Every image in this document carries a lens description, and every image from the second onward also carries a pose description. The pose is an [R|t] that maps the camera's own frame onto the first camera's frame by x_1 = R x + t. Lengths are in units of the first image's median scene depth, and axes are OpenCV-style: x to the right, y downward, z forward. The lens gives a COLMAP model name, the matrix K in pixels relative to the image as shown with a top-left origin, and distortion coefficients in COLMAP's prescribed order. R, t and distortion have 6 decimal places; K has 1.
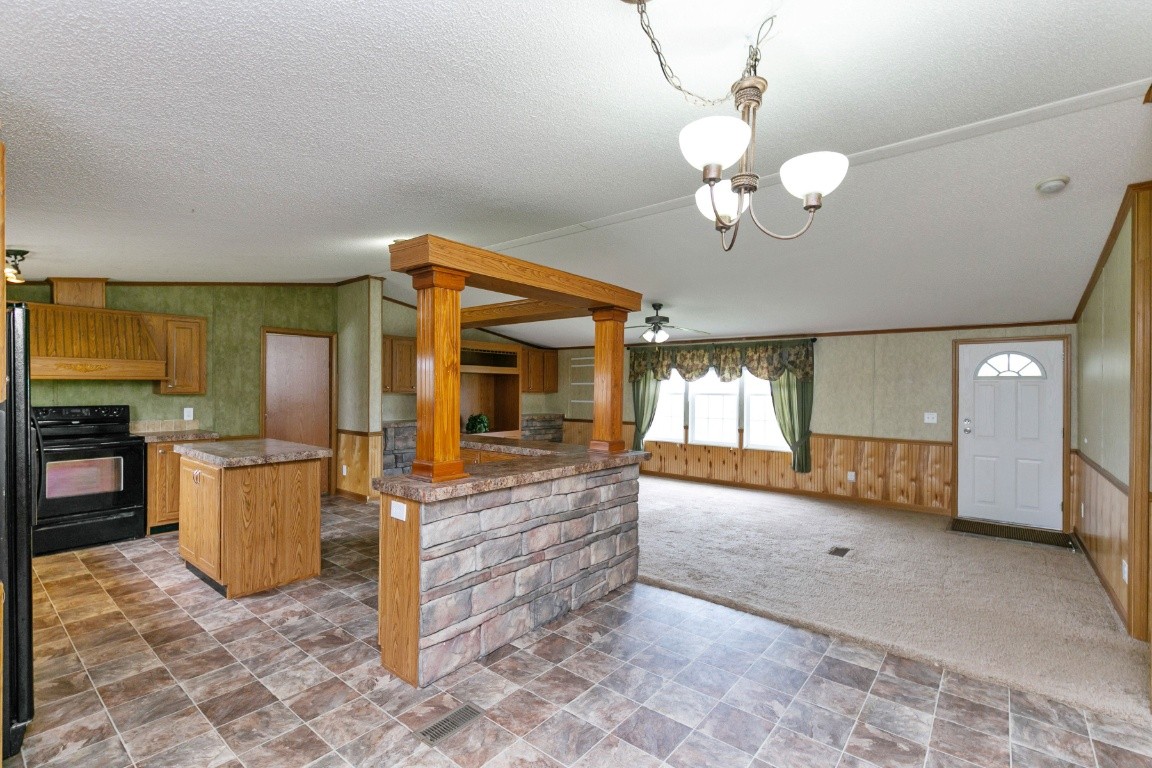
lens RADIAL K [[517.2, 0, 574.8], [0, 517.2, 390.2], [0, 0, 1]] dist [0.006329, -0.001129]
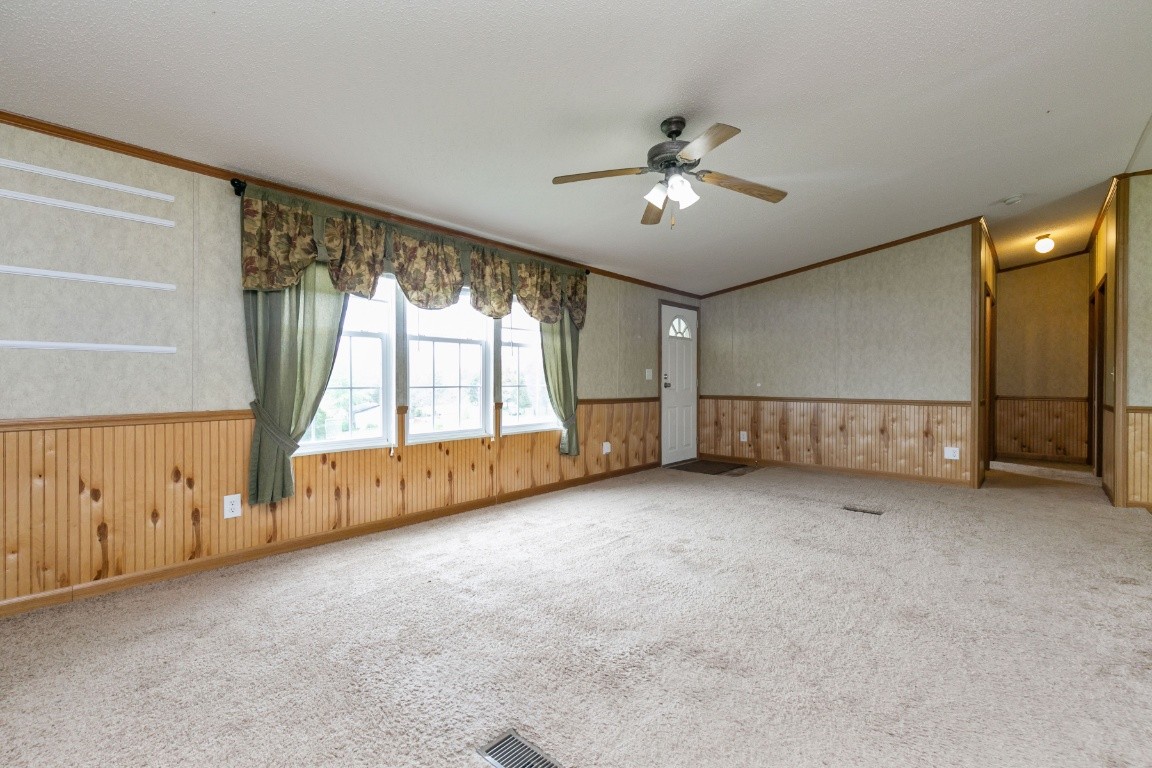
lens RADIAL K [[517.2, 0, 584.0], [0, 517.2, 384.1], [0, 0, 1]] dist [0.006329, -0.001129]
pose [[0.024683, -0.014898, 0.999584, -0.311587], [-0.001993, 0.999886, 0.014952, 0.057380], [-0.999693, -0.002362, 0.024651, 1.110056]]
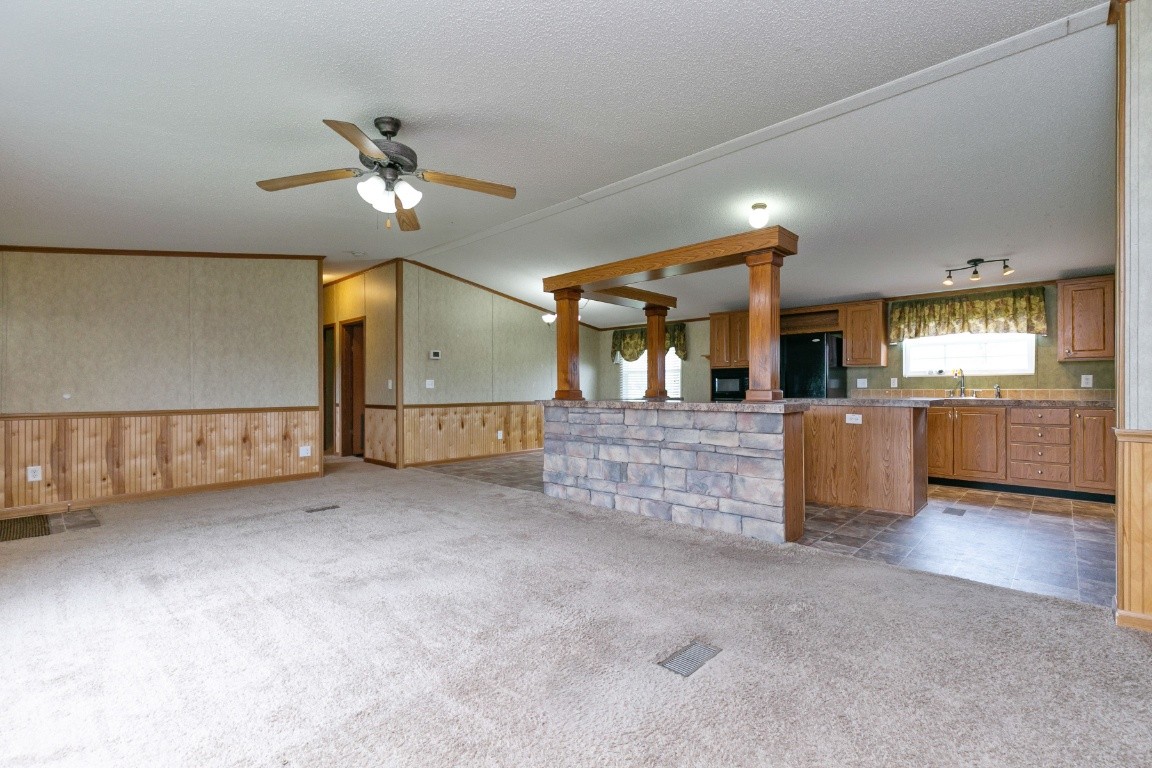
lens RADIAL K [[517.2, 0, 577.0], [0, 517.2, 383.9], [0, 0, 1]] dist [0.006329, -0.001129]
pose [[-0.998007, -0.005656, 0.062842, -0.025269], [-0.006082, 0.999960, -0.006579, 0.056863], [-0.062802, -0.006948, -0.998002, 1.487241]]
